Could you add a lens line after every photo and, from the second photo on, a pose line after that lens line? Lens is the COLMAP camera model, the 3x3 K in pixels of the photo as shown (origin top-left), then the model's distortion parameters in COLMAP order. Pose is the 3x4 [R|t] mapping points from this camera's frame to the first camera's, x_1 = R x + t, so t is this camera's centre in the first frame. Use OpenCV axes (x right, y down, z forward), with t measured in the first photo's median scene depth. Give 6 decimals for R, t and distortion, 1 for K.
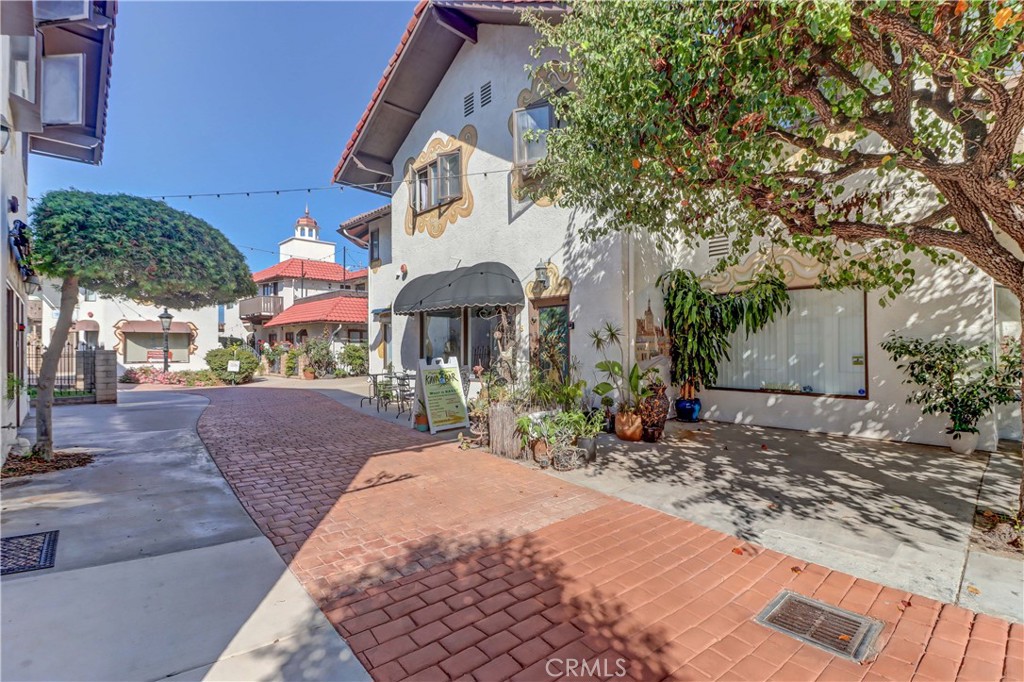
lens RADIAL K [[480.6, 0, 512.0], [0, 480.6, 341.0], [0, 0, 1]] dist [0.001181, 0.000029]
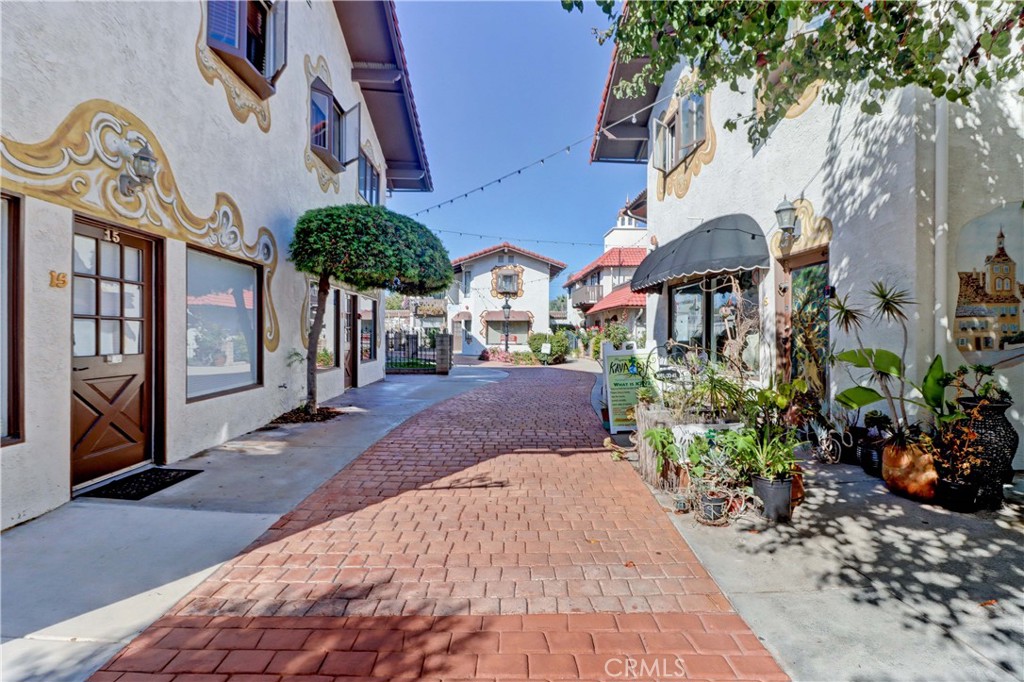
lens RADIAL K [[470.0, 0, 511.4], [0, 470.0, 334.3], [0, 0, 1]] dist [0.017741, -0.013904]
pose [[0.758330, 0.001335, -0.651869, 0.202652], [0.008918, 0.999883, 0.012421, 0.010455], [0.651810, -0.015232, 0.758230, 0.257801]]
